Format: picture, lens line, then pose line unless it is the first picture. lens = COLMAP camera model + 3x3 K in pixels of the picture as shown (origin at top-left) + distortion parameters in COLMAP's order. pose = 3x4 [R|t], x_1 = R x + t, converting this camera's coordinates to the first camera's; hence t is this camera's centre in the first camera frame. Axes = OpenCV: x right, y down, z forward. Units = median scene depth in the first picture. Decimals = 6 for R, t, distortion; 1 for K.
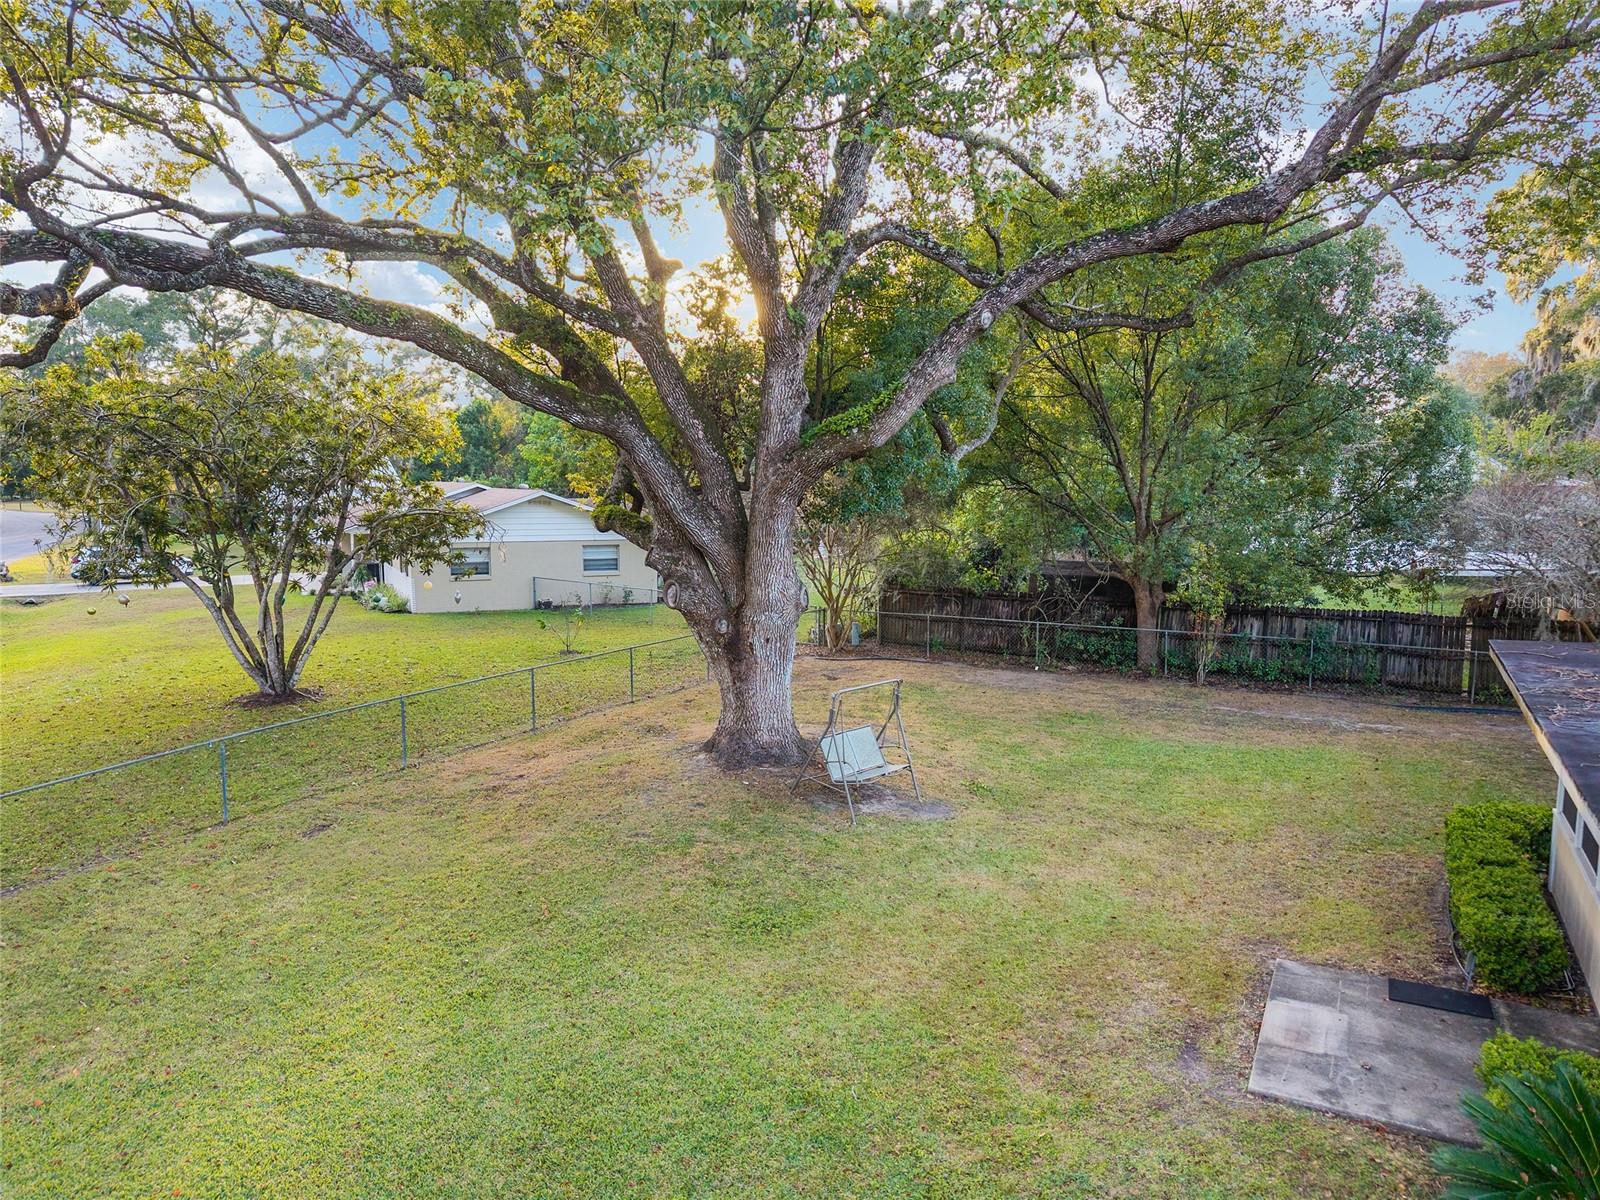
lens RADIAL K [[1102.5, 0, 761.4], [0, 1102.5, 589.9], [0, 0, 1]] dist [0.025124, -0.038040]
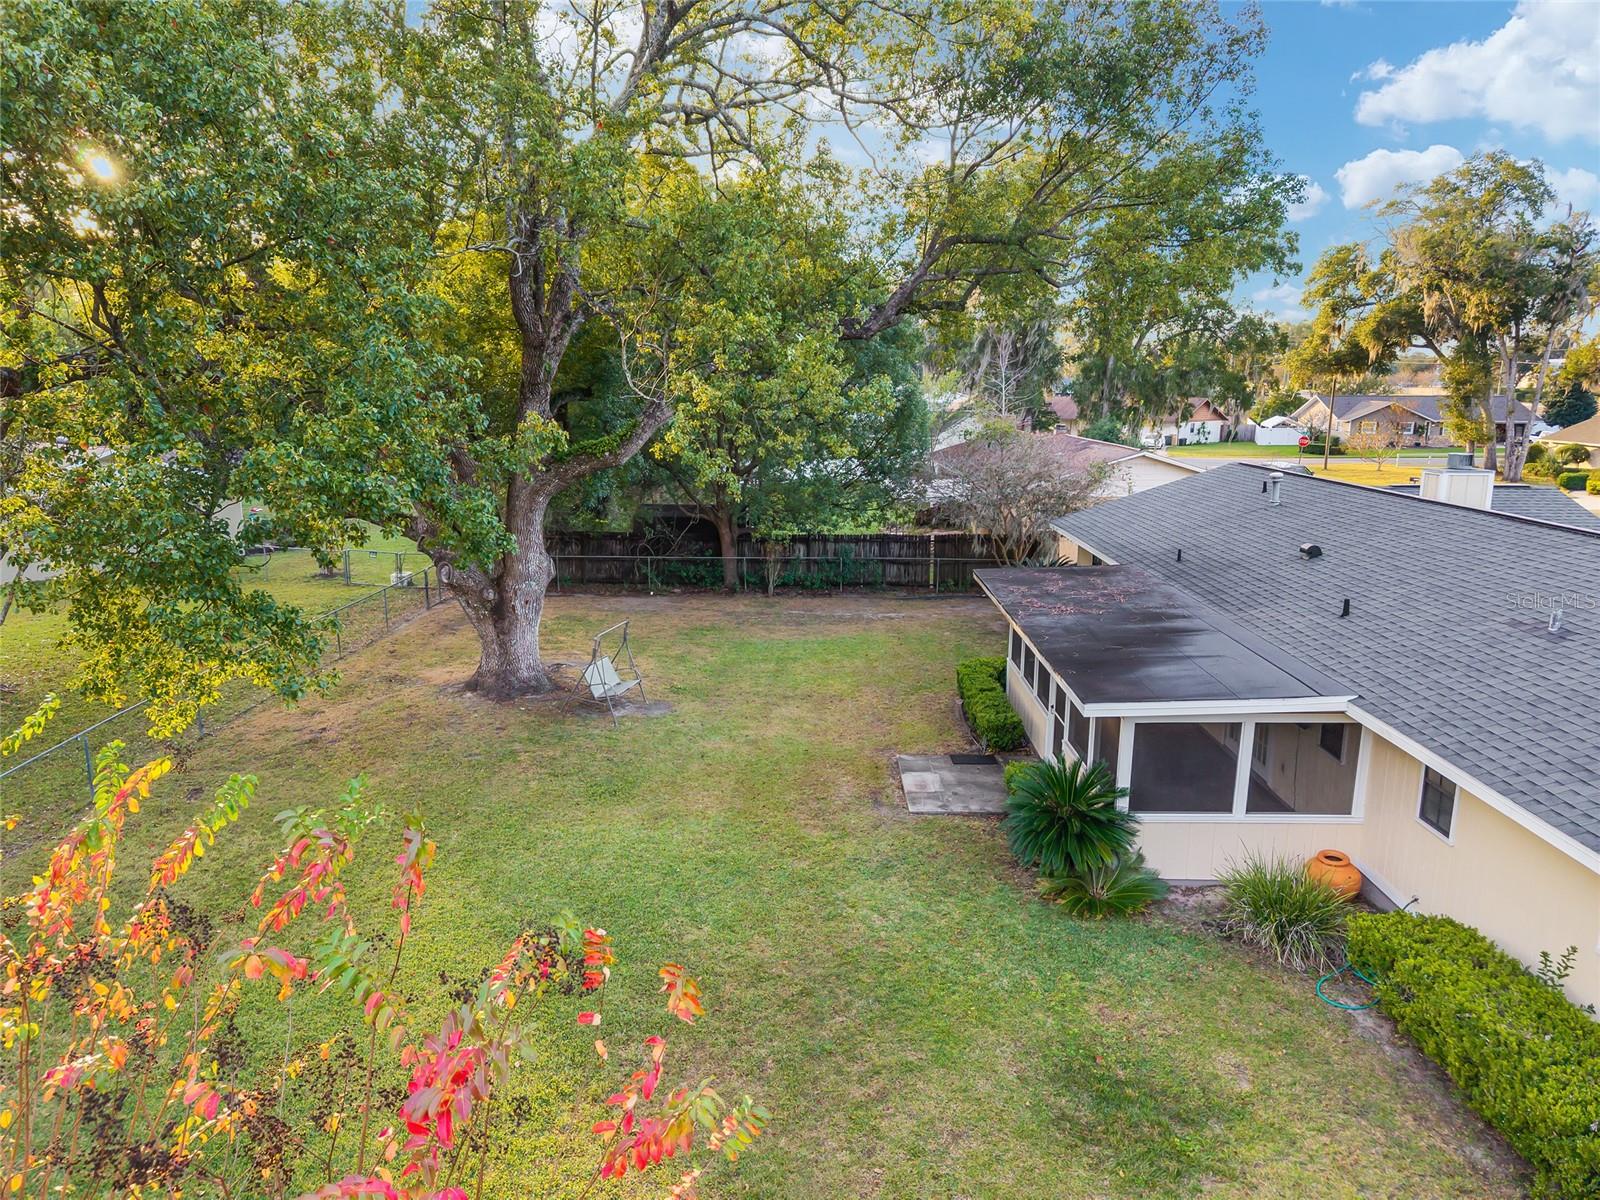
lens RADIAL K [[1102.5, 0, 797.9], [0, 1102.5, 596.9], [0, 0, 1]] dist [0.025124, -0.038040]
pose [[0.878878, -0.092871, 0.467920, -0.350615], [0.048788, 0.993222, 0.105493, -0.090795], [-0.474545, -0.069886, 0.877452, -0.354907]]
